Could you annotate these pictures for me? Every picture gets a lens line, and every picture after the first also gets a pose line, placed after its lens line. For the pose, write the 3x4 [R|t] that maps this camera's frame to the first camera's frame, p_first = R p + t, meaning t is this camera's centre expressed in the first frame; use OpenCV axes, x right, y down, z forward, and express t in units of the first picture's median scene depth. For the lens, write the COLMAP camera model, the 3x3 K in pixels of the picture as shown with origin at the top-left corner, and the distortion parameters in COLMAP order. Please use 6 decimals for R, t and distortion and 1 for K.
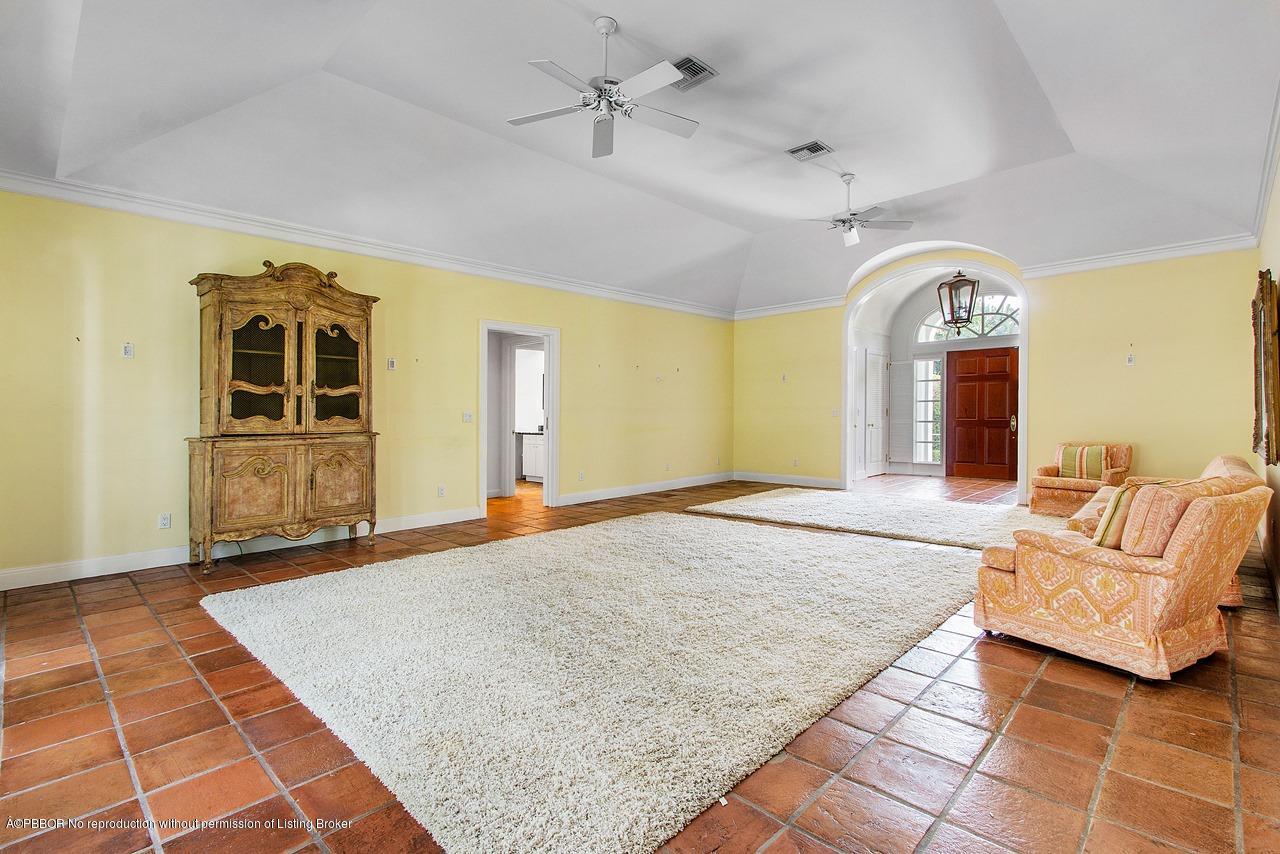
lens RADIAL K [[608.5, 0, 649.1], [0, 608.5, 419.0], [0, 0, 1]] dist [0.003394, -0.000411]
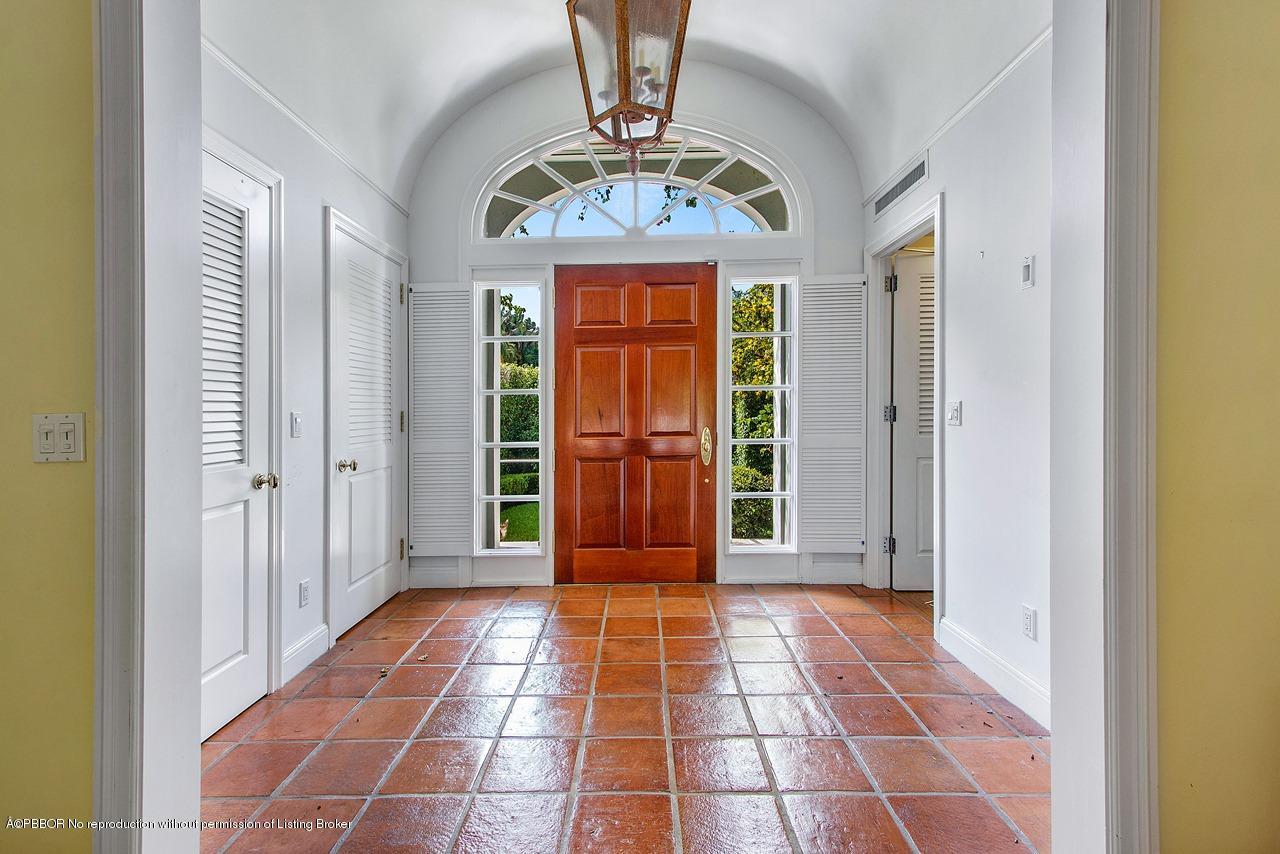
lens RADIAL K [[608.5, 0, 647.7], [0, 608.5, 420.2], [0, 0, 1]] dist [0.003394, -0.000411]
pose [[0.731235, -0.008585, 0.682071, 0.270717], [0.009993, 0.999948, 0.001873, -0.011821], [-0.682052, 0.005446, 0.731283, 0.685814]]
